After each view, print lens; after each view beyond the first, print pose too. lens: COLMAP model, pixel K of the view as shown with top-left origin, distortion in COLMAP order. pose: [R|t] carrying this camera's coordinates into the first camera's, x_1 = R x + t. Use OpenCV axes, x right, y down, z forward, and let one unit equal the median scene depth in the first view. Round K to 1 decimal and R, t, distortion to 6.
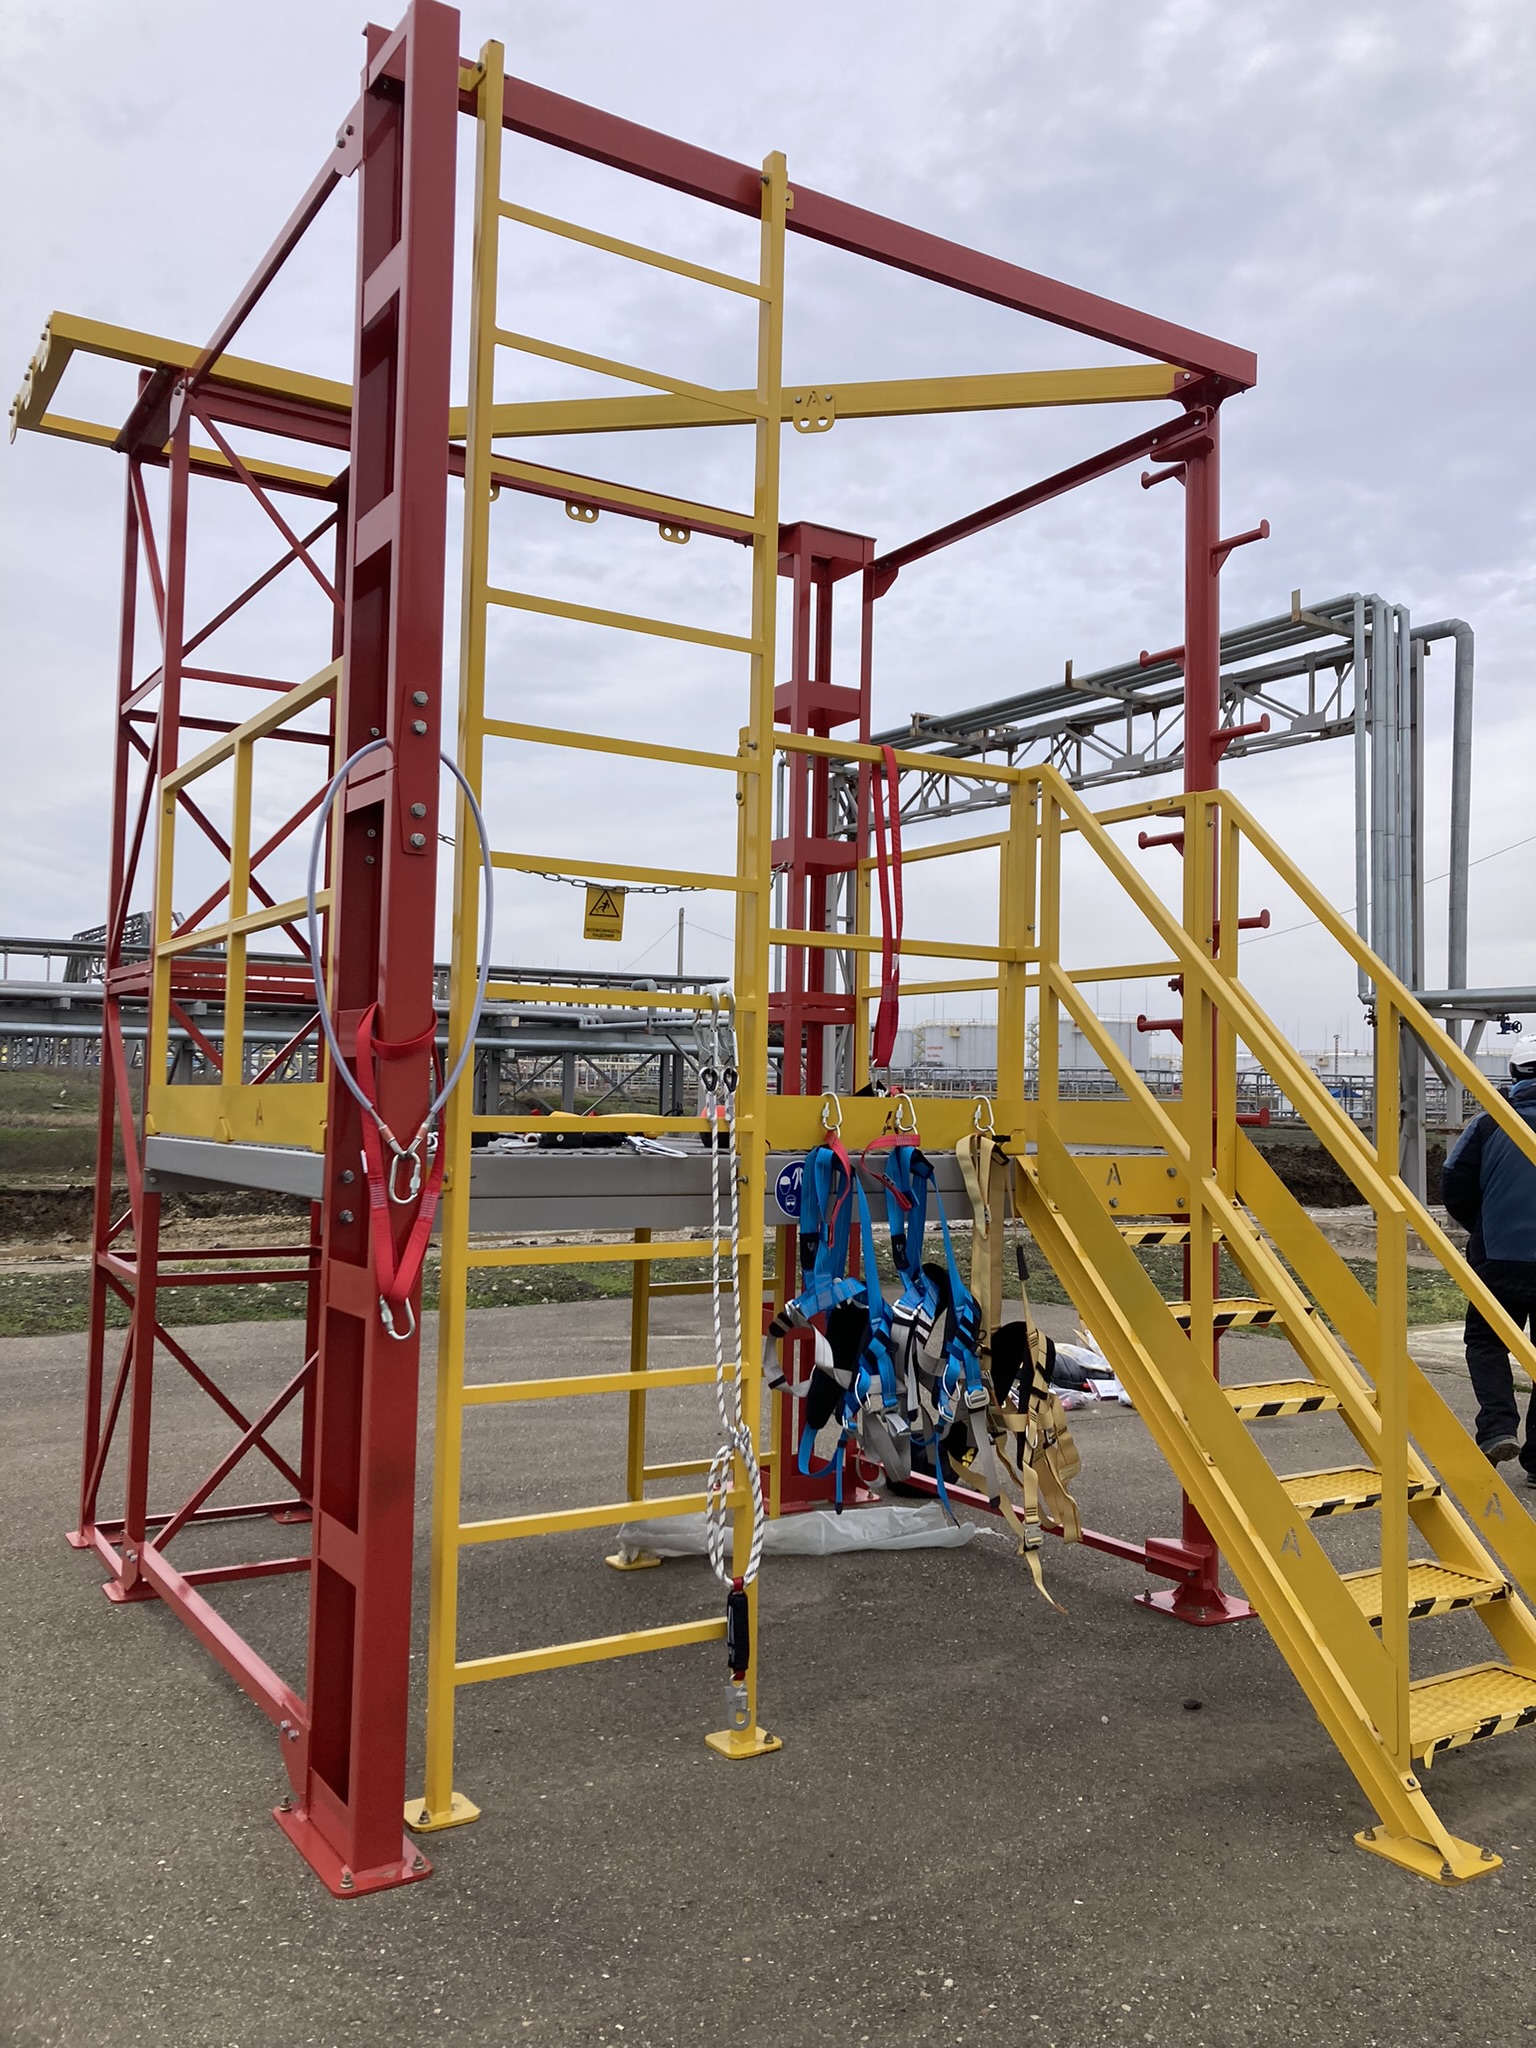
lens RADIAL K [[1674.8, 0, 770.8], [0, 1674.8, 1019.1], [0, 0, 1]] dist [0.016621, 0.023954]
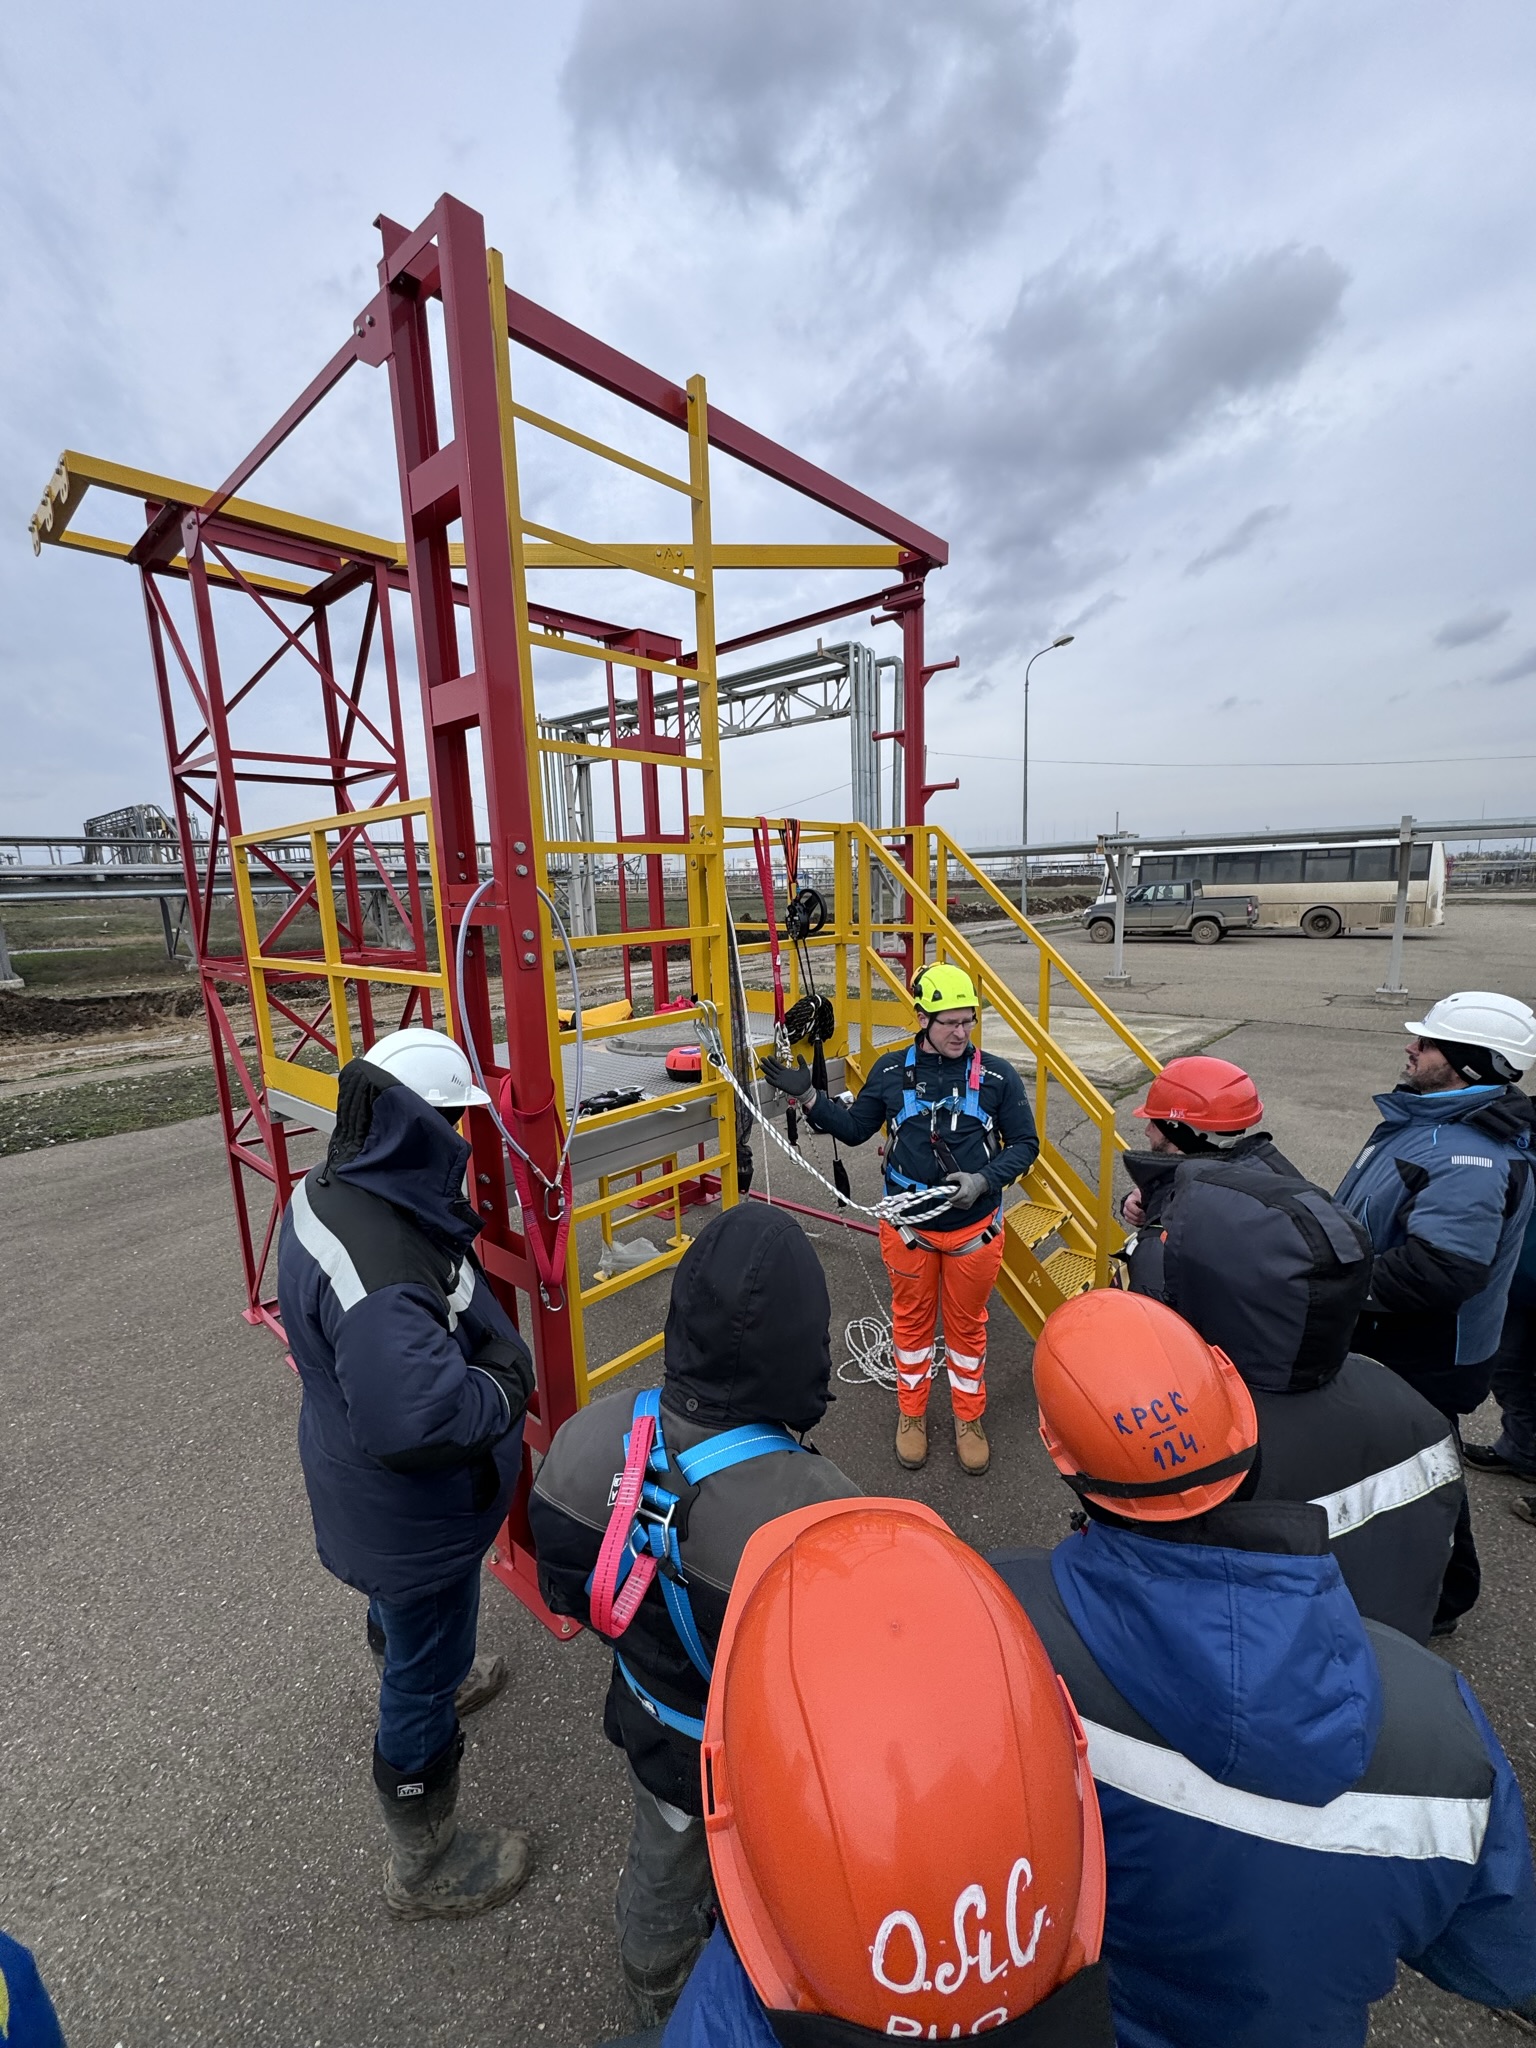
lens RADIAL K [[815.1, 0, 765.0], [0, 815.1, 1033.7], [0, 0, 1]] dist [0.000500, -0.000636]
pose [[0.958793, -0.099374, 0.266158, -0.132849], [0.037001, 0.972531, 0.229815, -0.120130], [-0.281685, -0.210497, 0.936133, 0.211118]]
